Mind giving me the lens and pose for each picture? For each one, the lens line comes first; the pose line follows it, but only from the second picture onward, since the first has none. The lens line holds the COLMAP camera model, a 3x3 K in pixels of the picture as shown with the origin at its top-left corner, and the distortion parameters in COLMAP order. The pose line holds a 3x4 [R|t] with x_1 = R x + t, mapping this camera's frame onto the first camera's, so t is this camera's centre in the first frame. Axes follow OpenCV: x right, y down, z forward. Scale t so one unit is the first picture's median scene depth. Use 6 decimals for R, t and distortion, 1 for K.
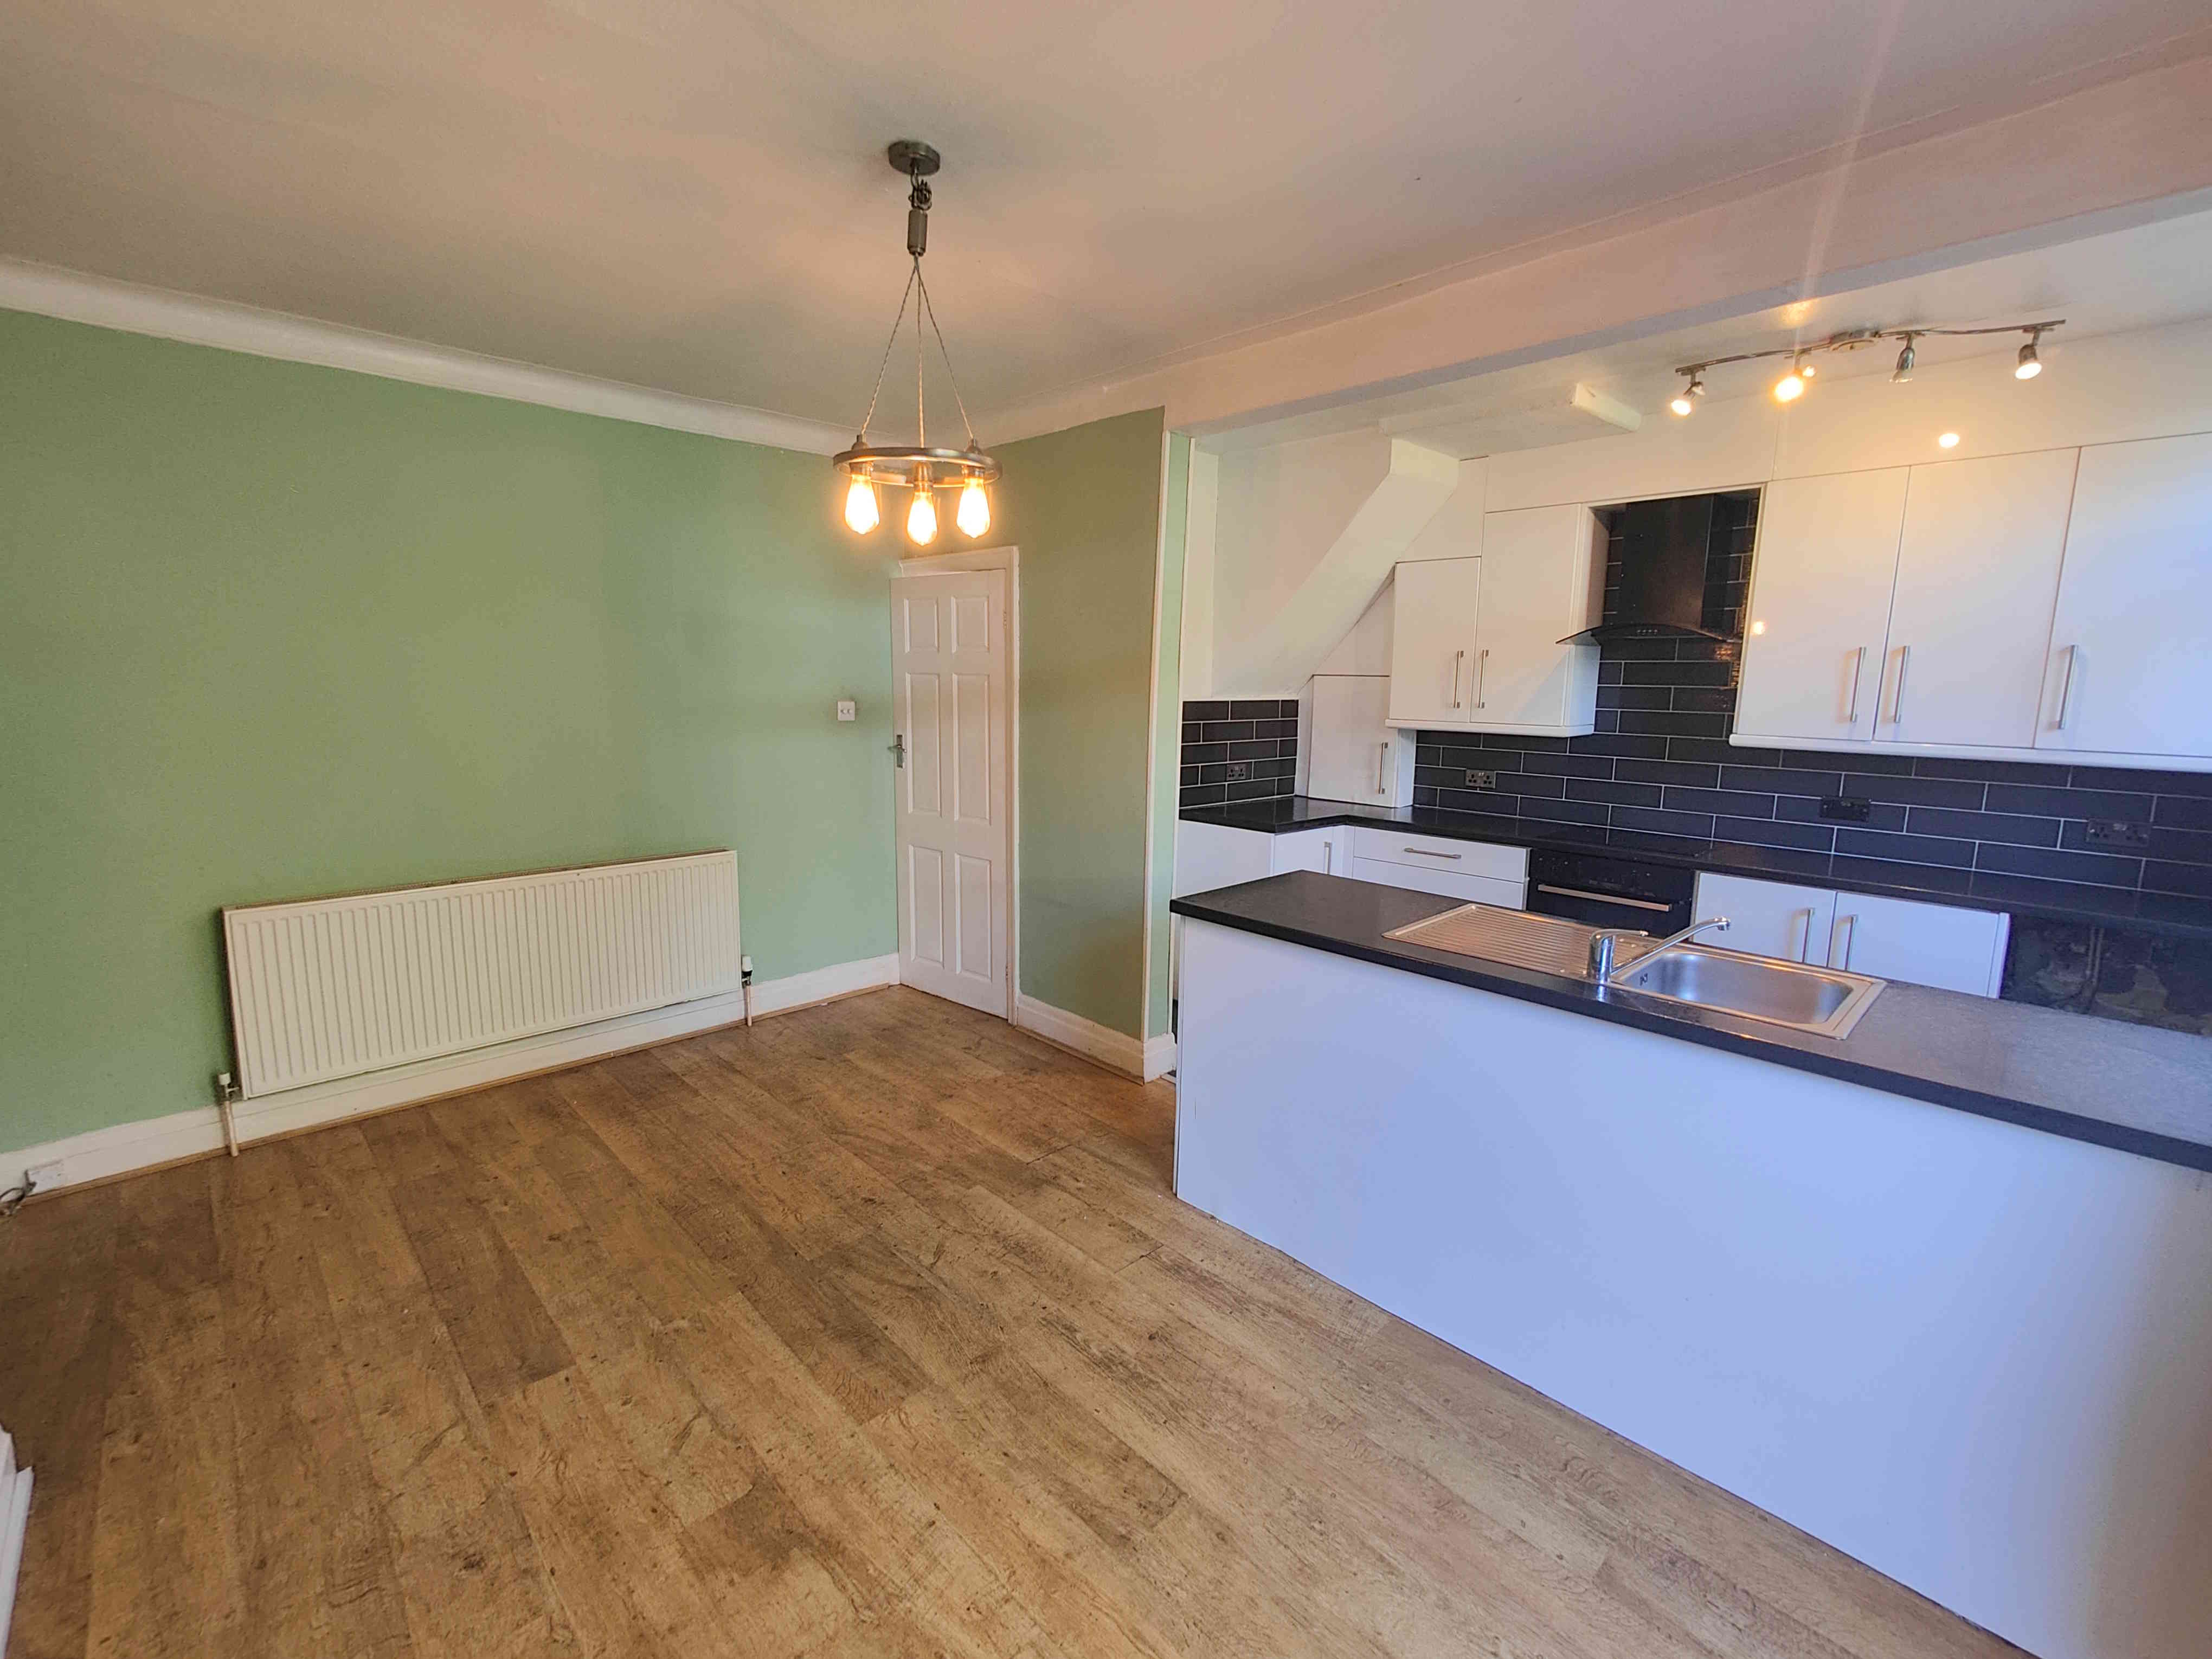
lens RADIAL K [[972.1, 0, 1101.0], [0, 972.1, 818.1], [0, 0, 1]] dist [0.000242, 0.001026]
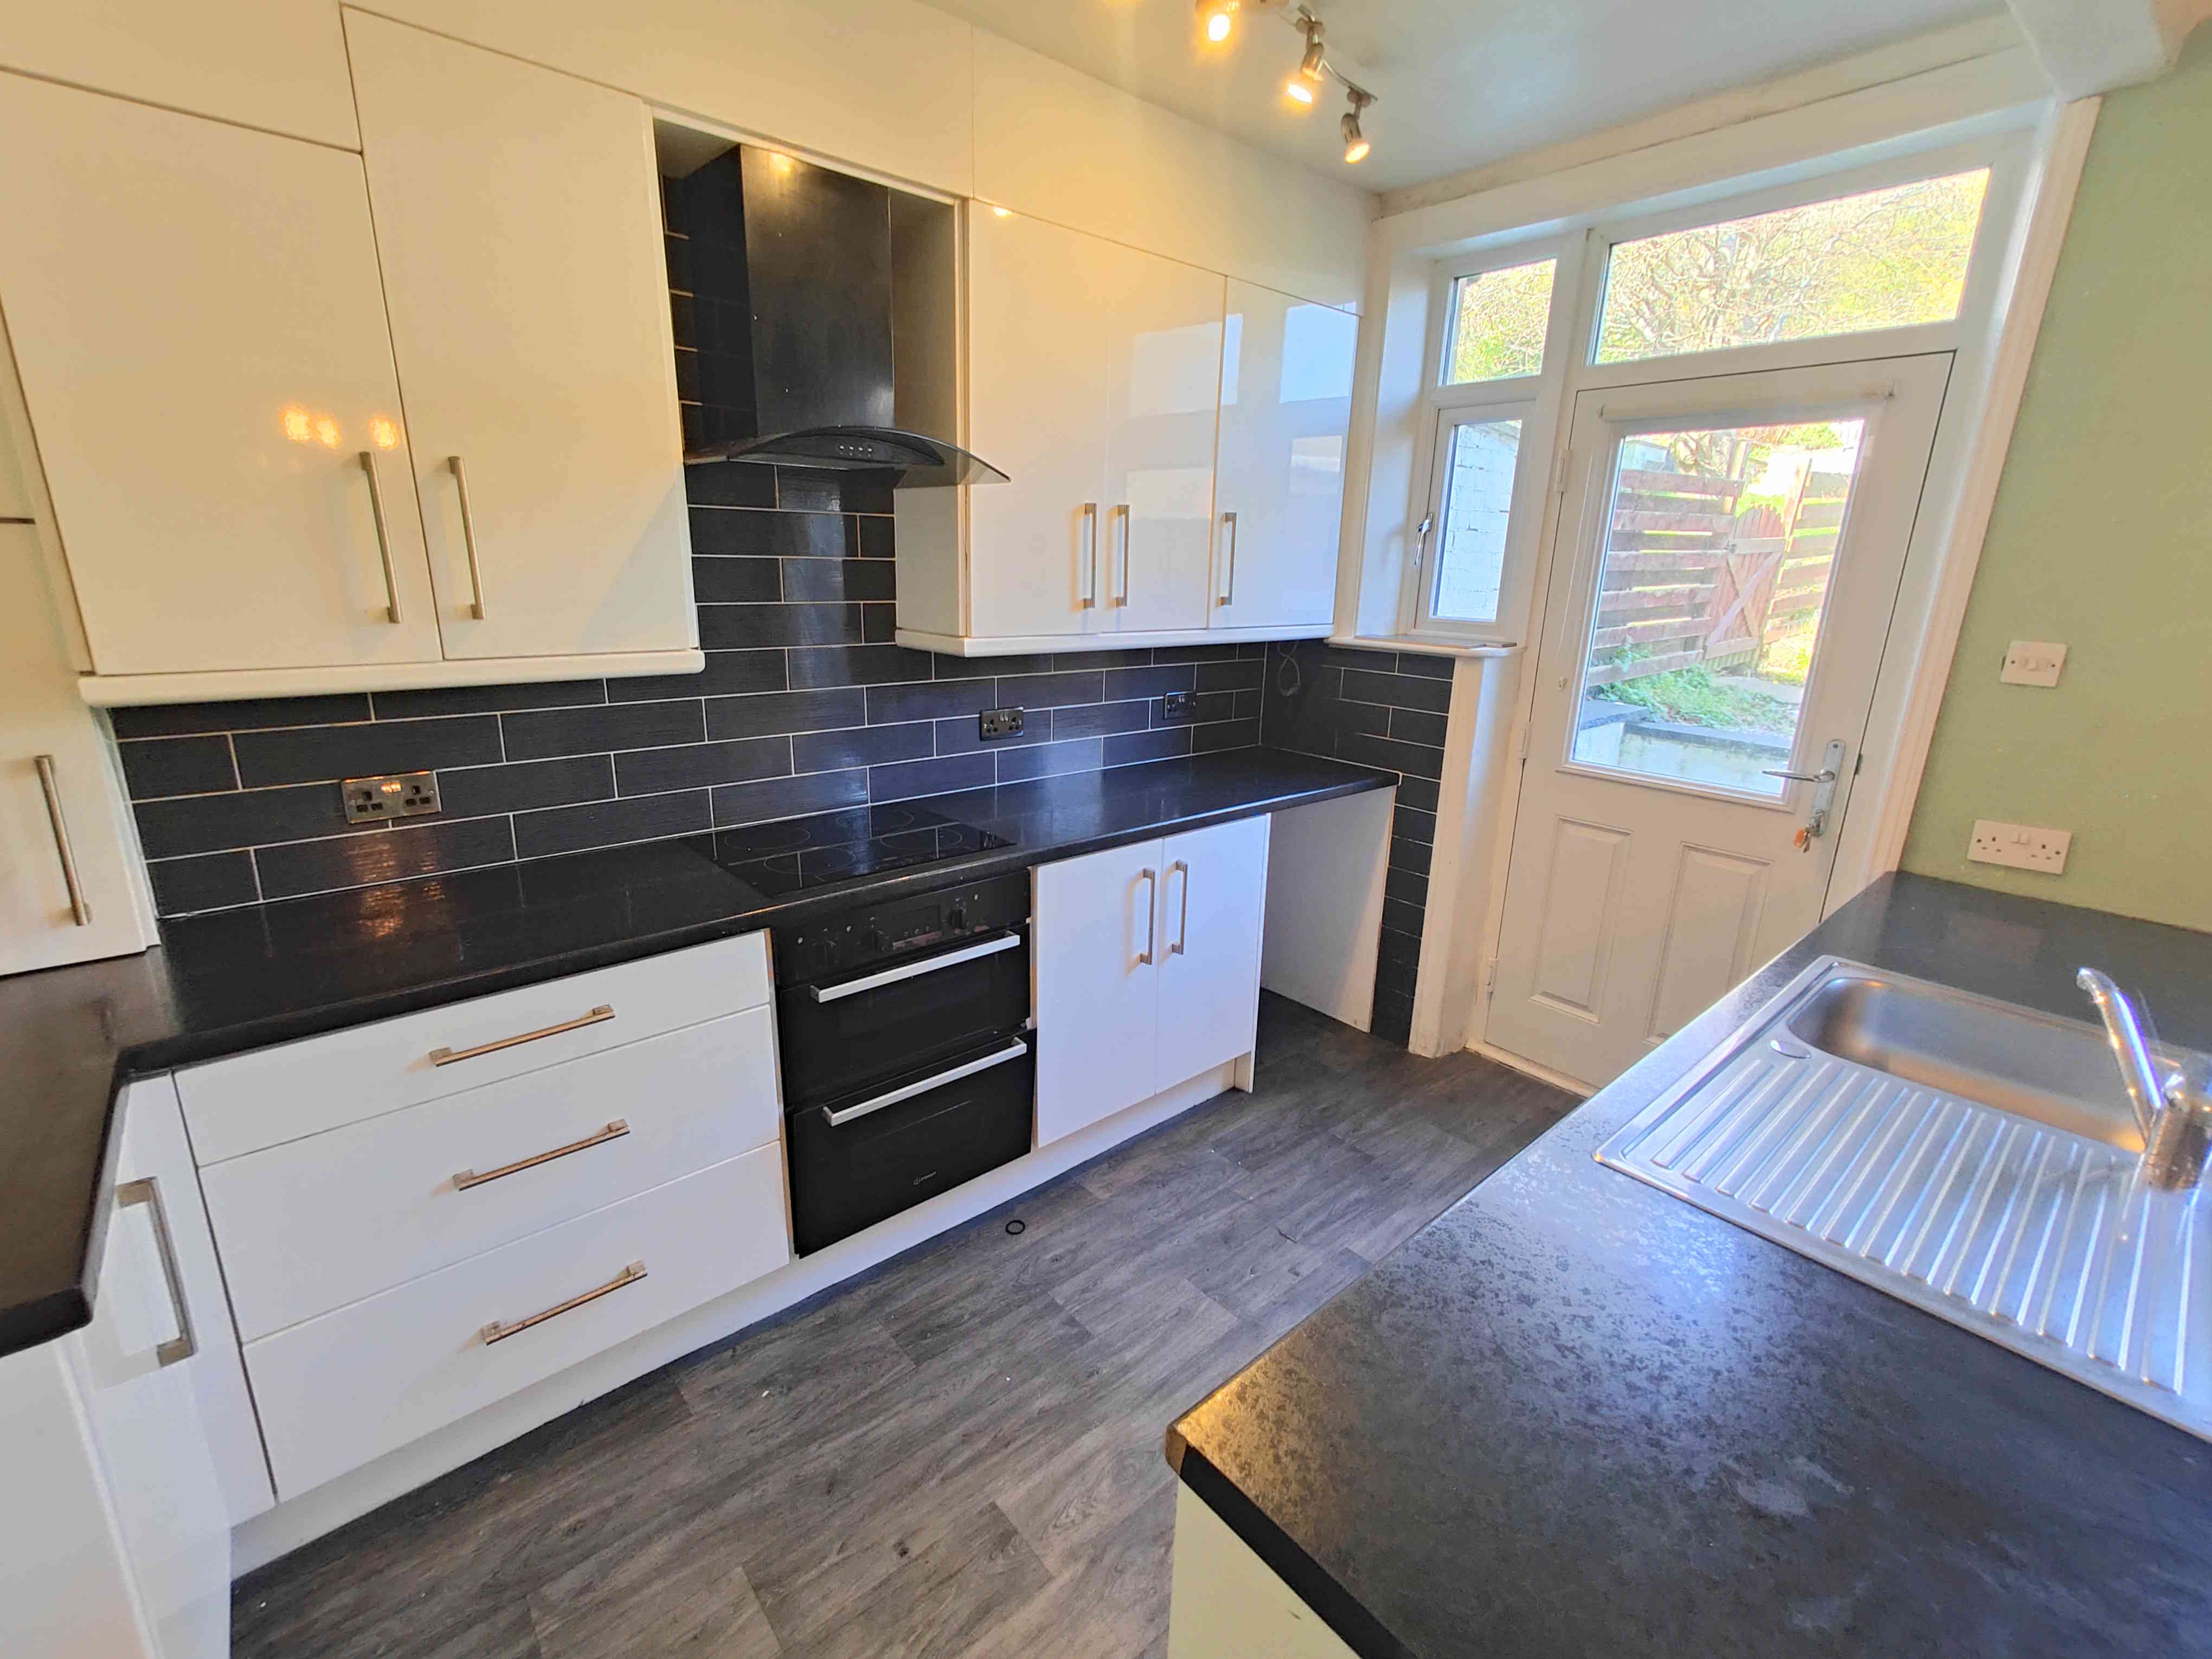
lens RADIAL K [[972.1, 0, 1101.0], [0, 972.1, 818.1], [0, 0, 1]] dist [0.000242, 0.001026]
pose [[0.050923, -0.269495, 0.961655, 0.038365], [0.125524, 0.956995, 0.261542, -0.187125], [-0.990783, 0.107392, 0.082561, 1.278543]]
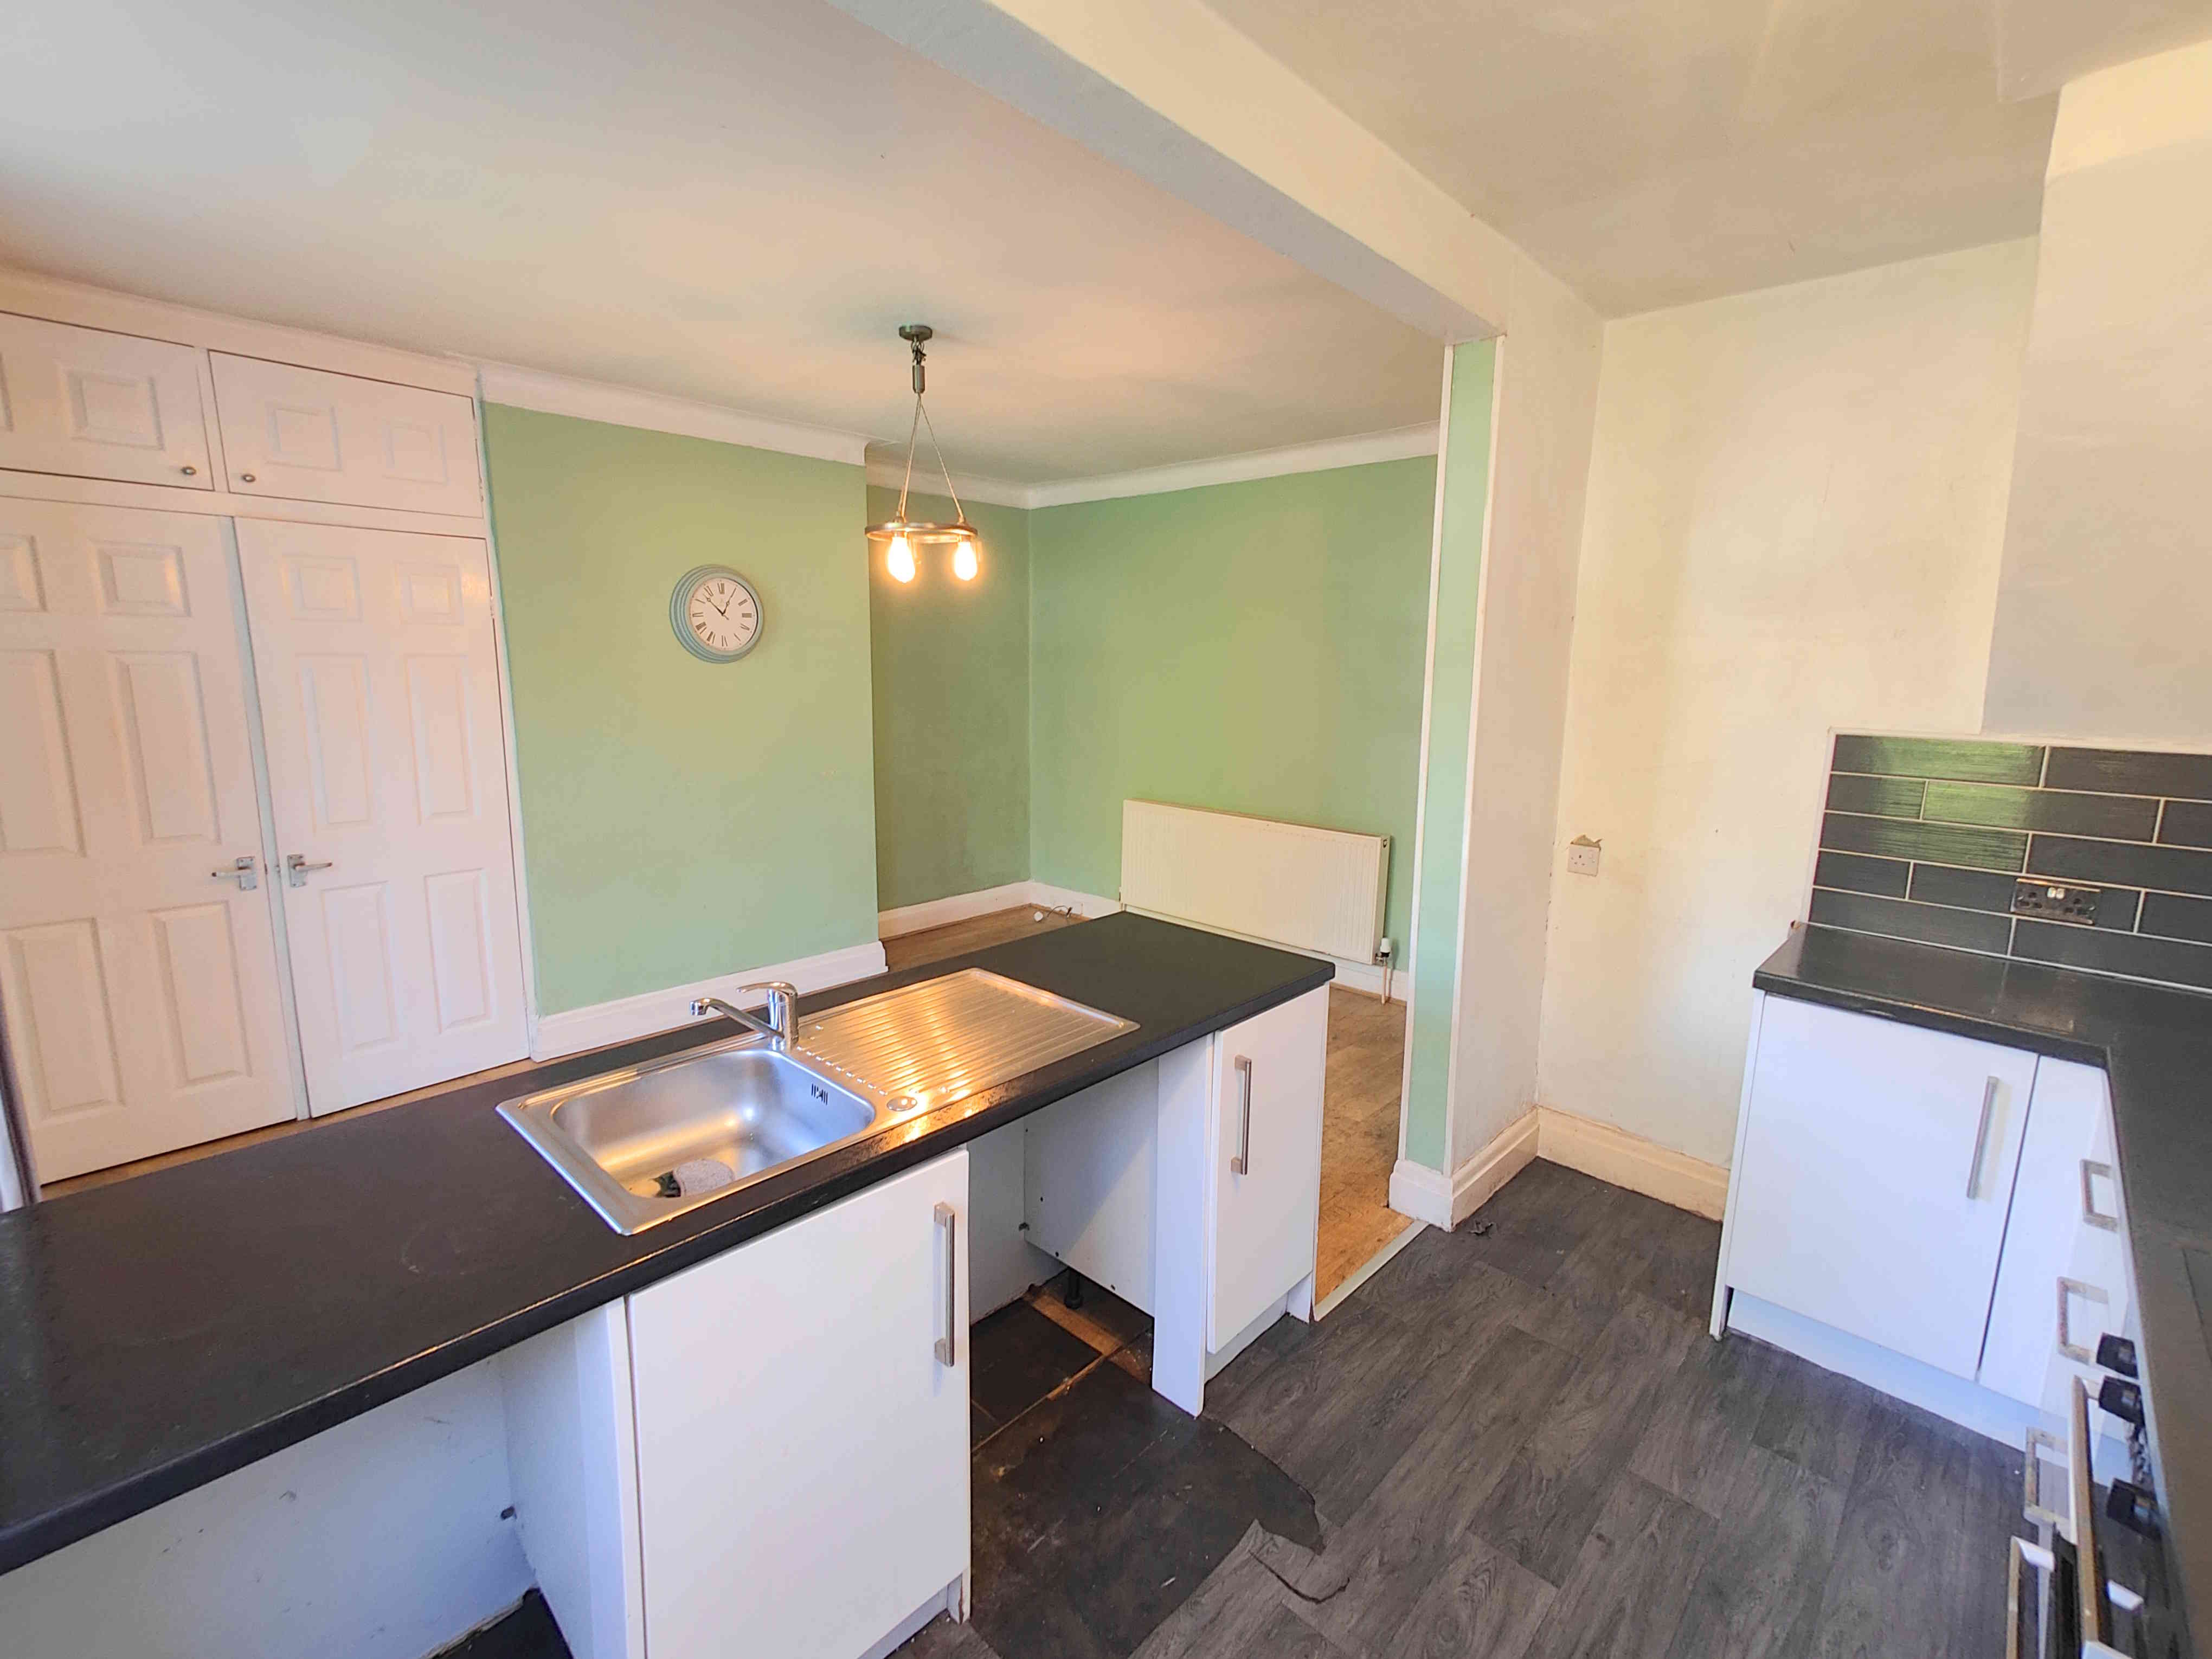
lens RADIAL K [[972.1, 0, 1101.0], [0, 972.1, 818.1], [0, 0, 1]] dist [0.000242, 0.001026]
pose [[0.043299, 0.153736, -0.987163, 1.119454], [-0.161121, 0.976230, 0.144966, -0.155836], [0.985984, 0.152776, 0.067040, 1.010273]]
